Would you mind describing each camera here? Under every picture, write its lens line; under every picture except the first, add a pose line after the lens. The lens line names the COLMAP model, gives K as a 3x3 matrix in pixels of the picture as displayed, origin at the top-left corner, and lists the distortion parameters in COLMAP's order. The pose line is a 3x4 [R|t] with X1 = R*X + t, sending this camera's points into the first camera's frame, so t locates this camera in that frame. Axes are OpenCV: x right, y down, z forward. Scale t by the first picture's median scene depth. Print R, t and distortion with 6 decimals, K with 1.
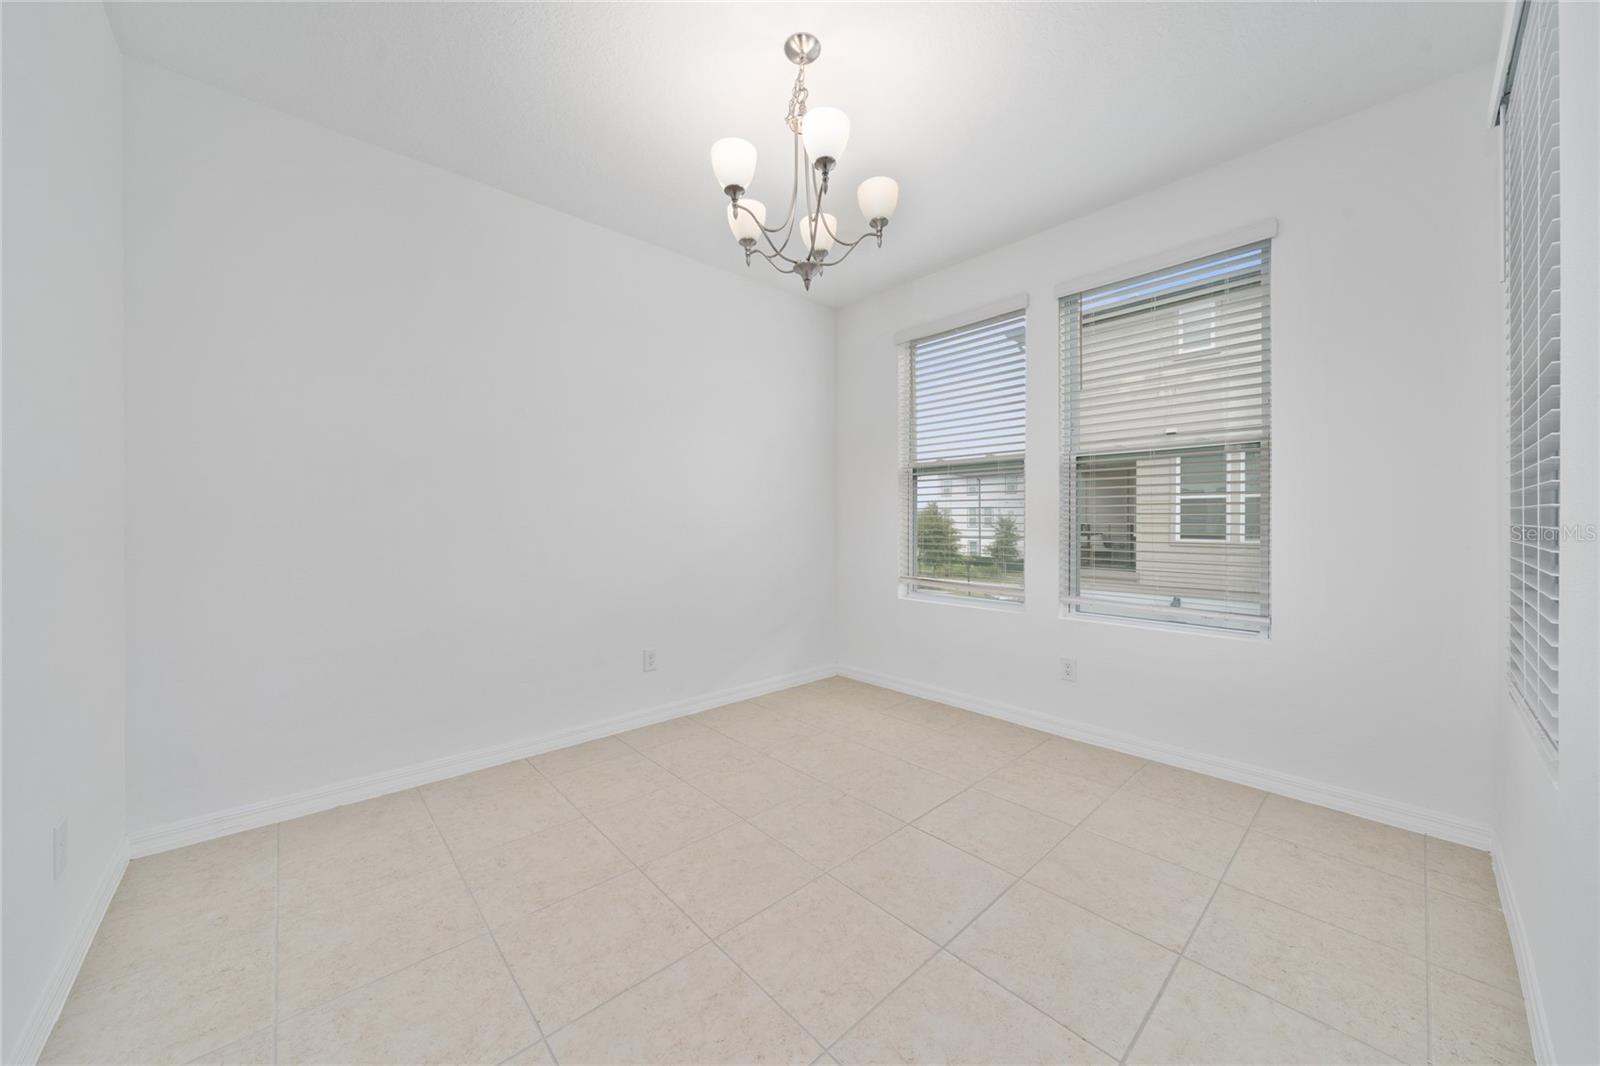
lens RADIAL K [[562.1, 0, 793.9], [0, 562.1, 527.8], [0, 0, 1]] dist [-0.000421, -0.000029]
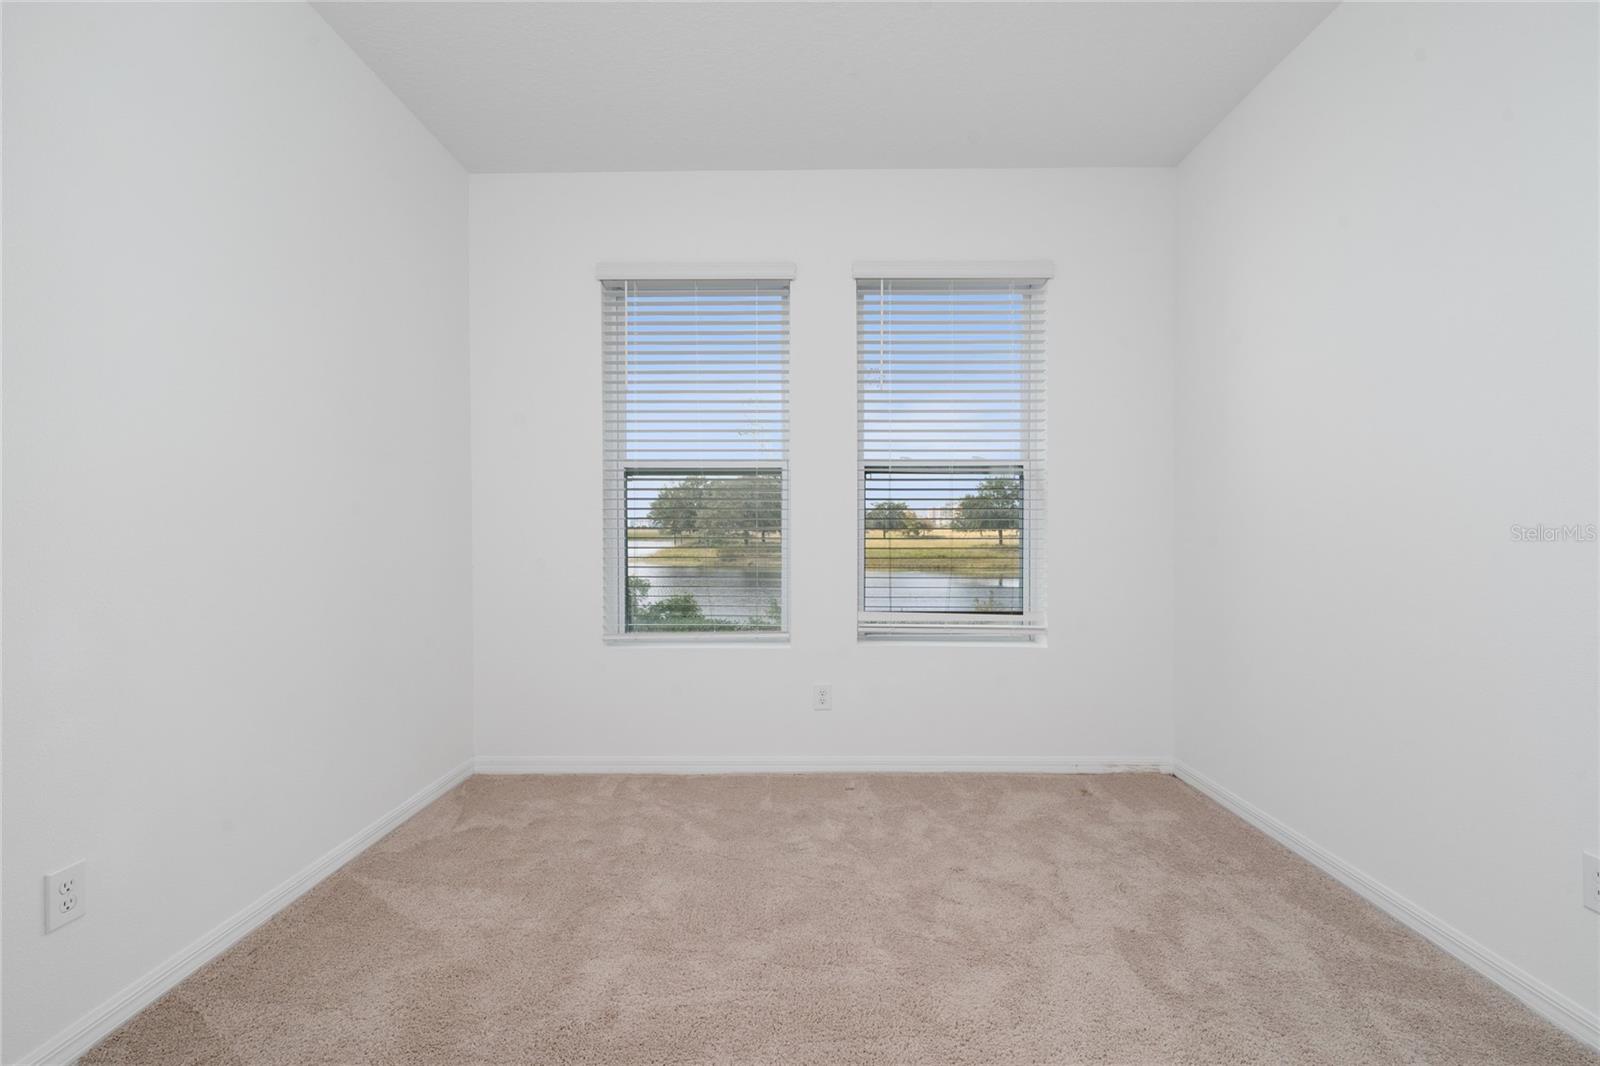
lens RADIAL K [[684.1, 0, 800.0], [0, 684.1, 533.0], [0, 0, 1]] dist [0.000328, 0.000000]
pose [[0.678782, 0.008483, 0.734291, -0.276402], [0.007175, 0.999809, -0.018184, 0.008297], [-0.734305, 0.017612, 0.678592, 0.234022]]
